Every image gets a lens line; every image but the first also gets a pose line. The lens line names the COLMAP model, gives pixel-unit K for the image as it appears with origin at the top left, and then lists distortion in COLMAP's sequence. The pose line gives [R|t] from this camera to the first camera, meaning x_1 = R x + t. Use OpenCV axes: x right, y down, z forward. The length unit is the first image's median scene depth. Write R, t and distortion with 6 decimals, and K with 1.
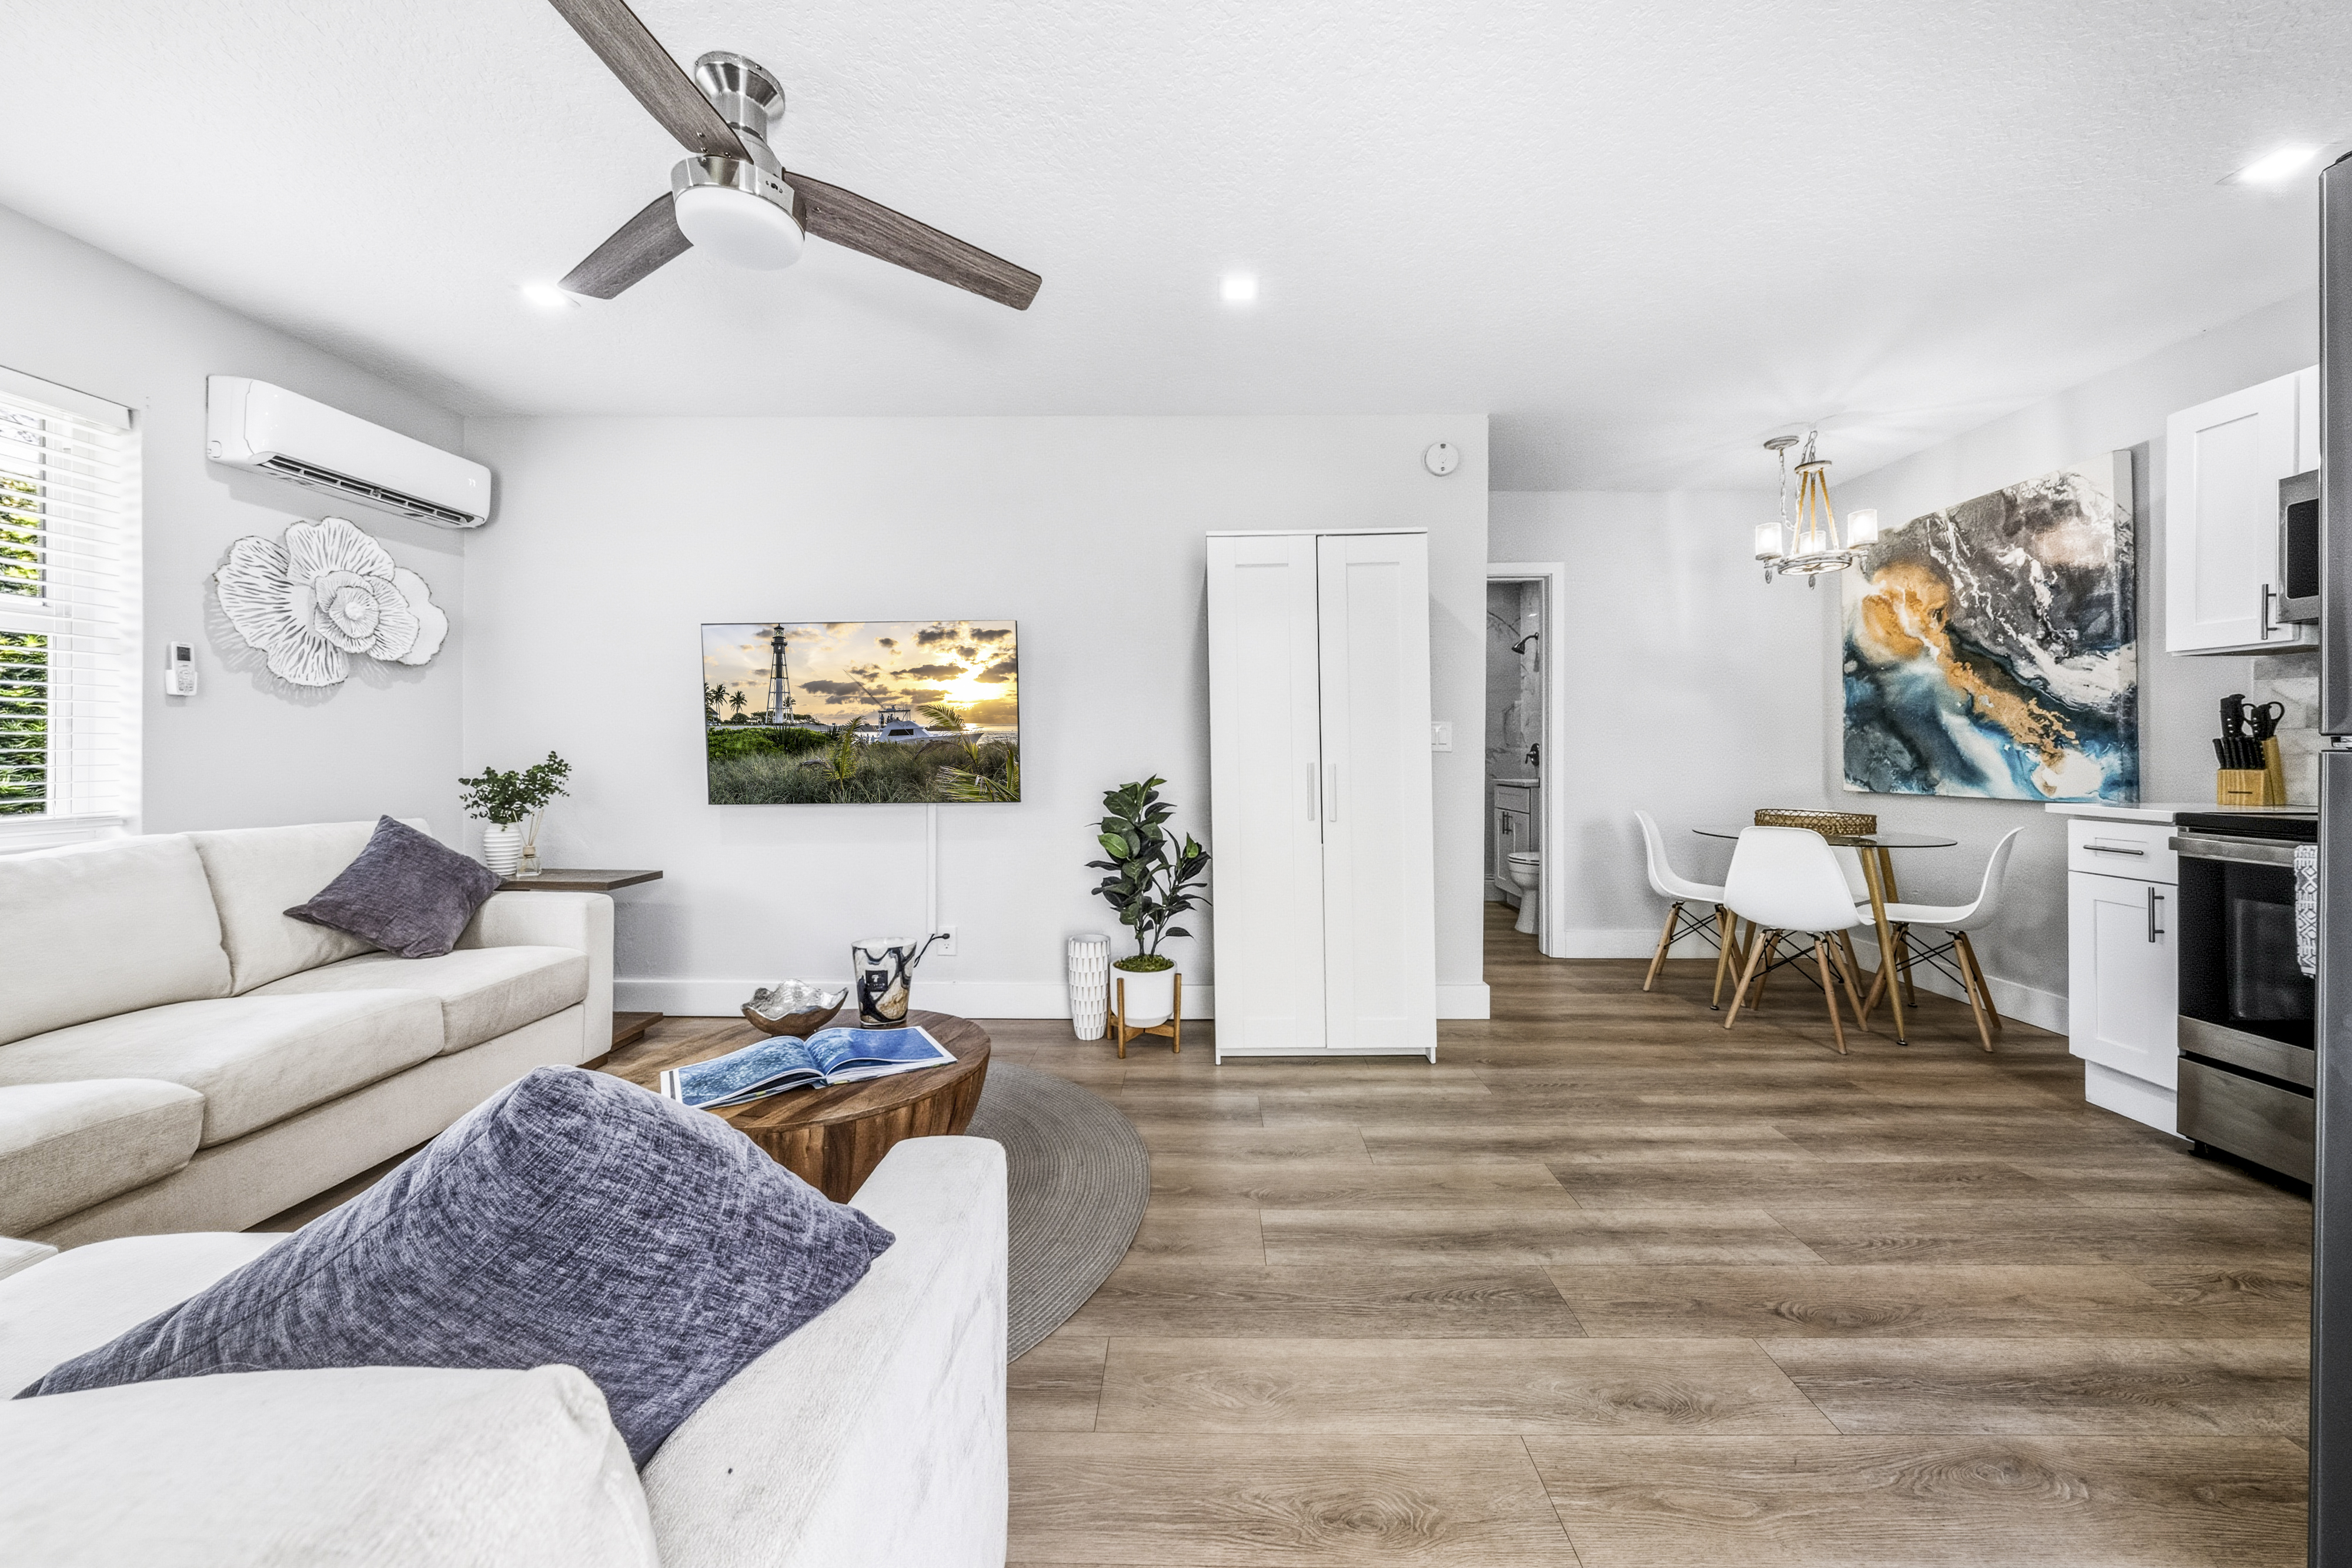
lens RADIAL K [[810.8, 0, 1184.5], [0, 810.8, 750.7], [0, 0, 1]] dist [0.001295, 0.000061]
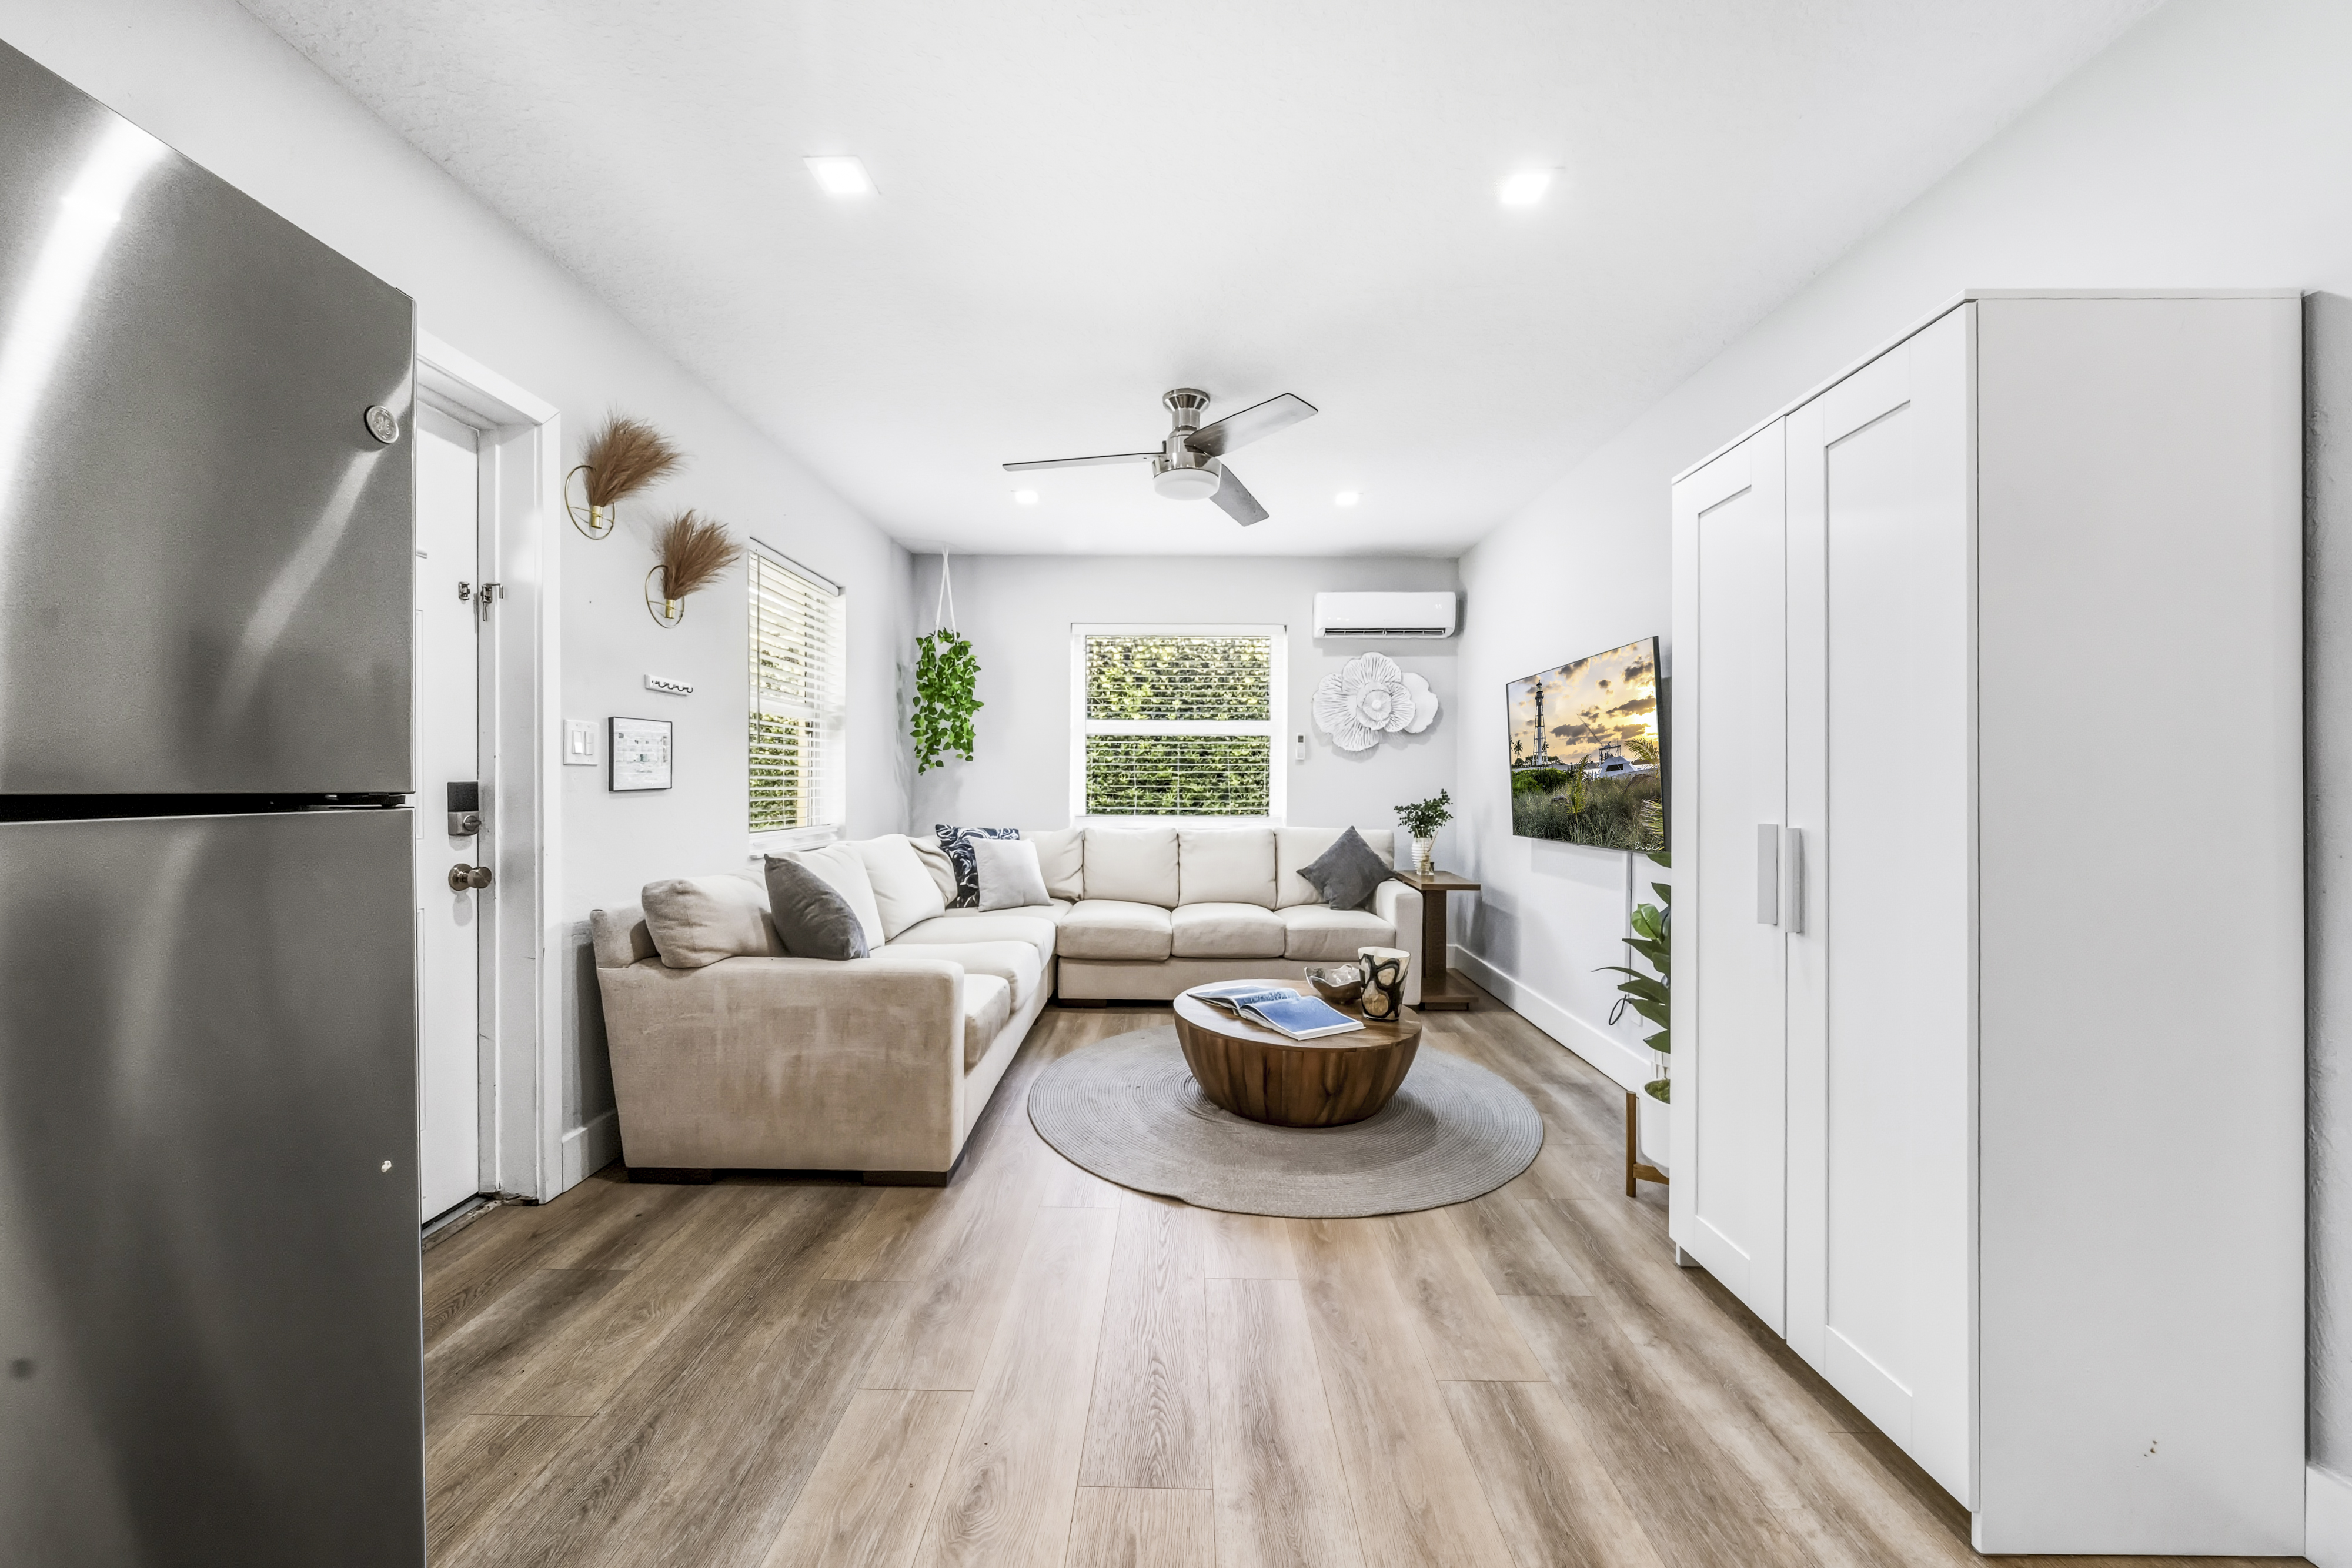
lens RADIAL K [[836.6, 0, 1184.4], [0, 836.6, 789.0], [0, 0, 1]] dist [-0.002062, -0.000351]
pose [[0.022852, 0.009997, -0.999689, 0.772846], [-0.006527, 0.999930, 0.009851, -0.012706], [0.999718, 0.006300, 0.022916, 0.612176]]
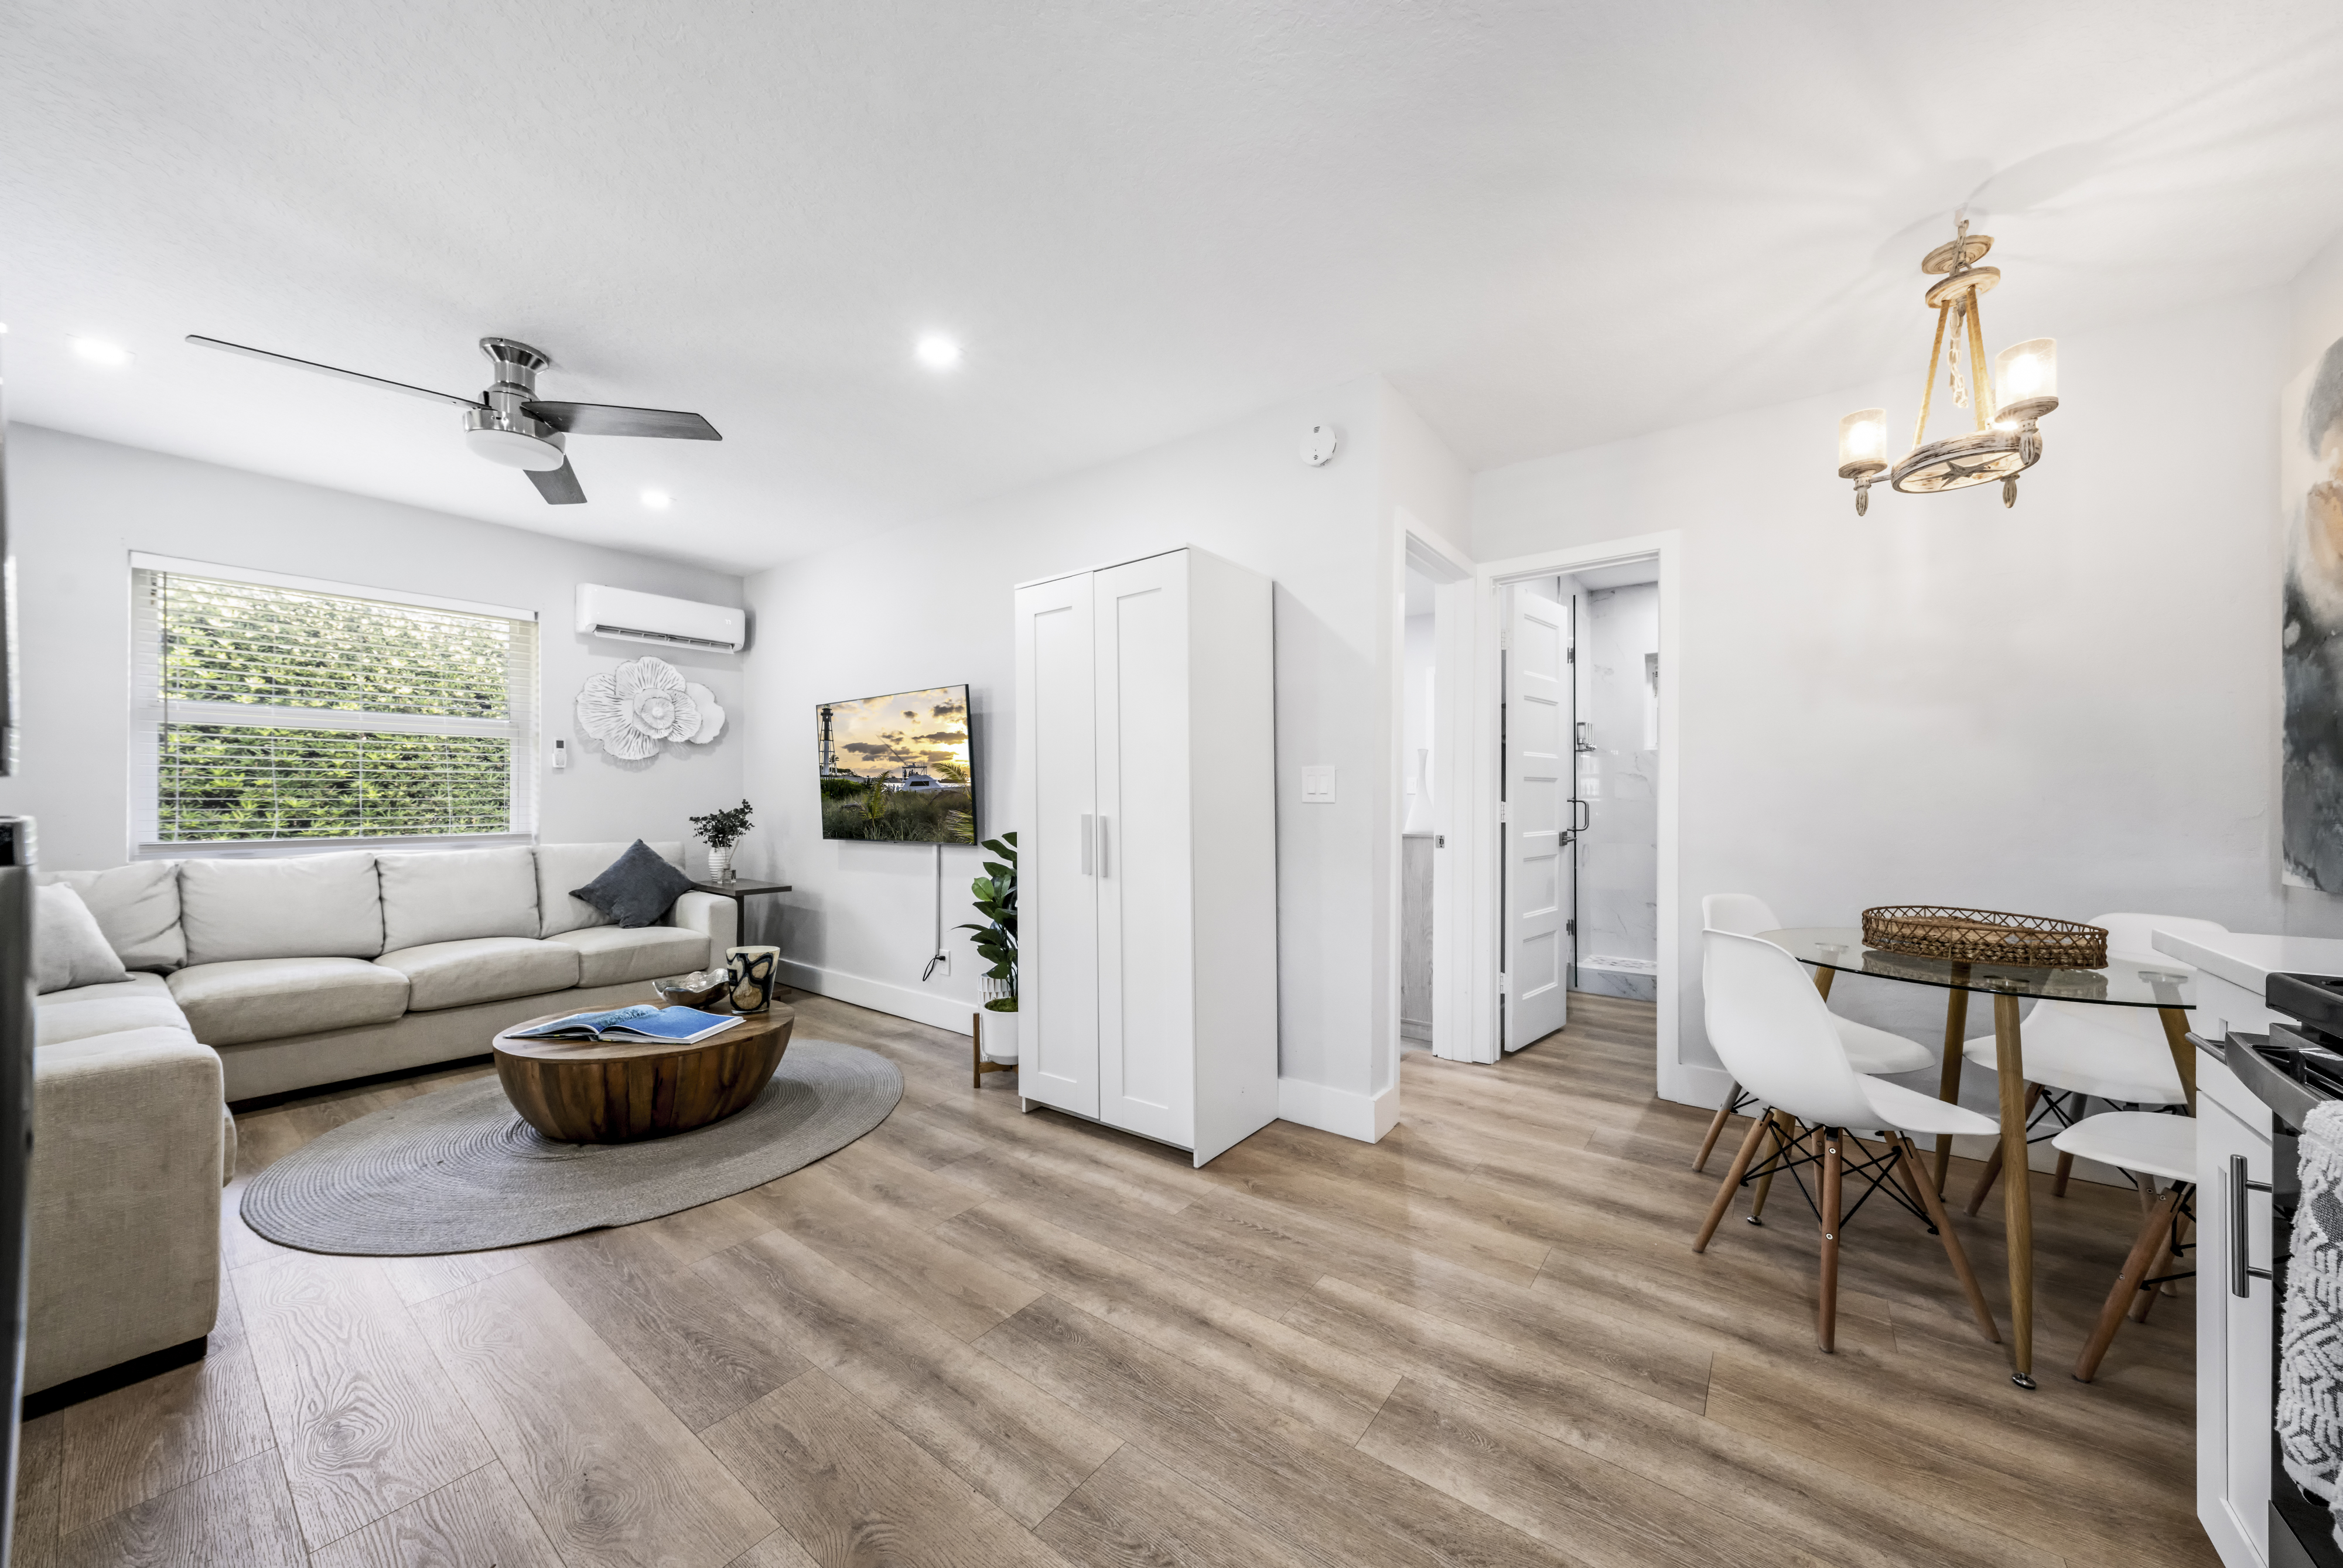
lens RADIAL K [[804.3, 0, 1185.8], [0, 804.3, 799.5], [0, 0, 1]] dist [0.001130, 0.000071]
pose [[0.816920, 0.002988, -0.576743, 0.836380], [-0.002310, 0.999996, 0.001910, -0.004214], [0.576746, -0.000229, 0.816923, 0.321365]]
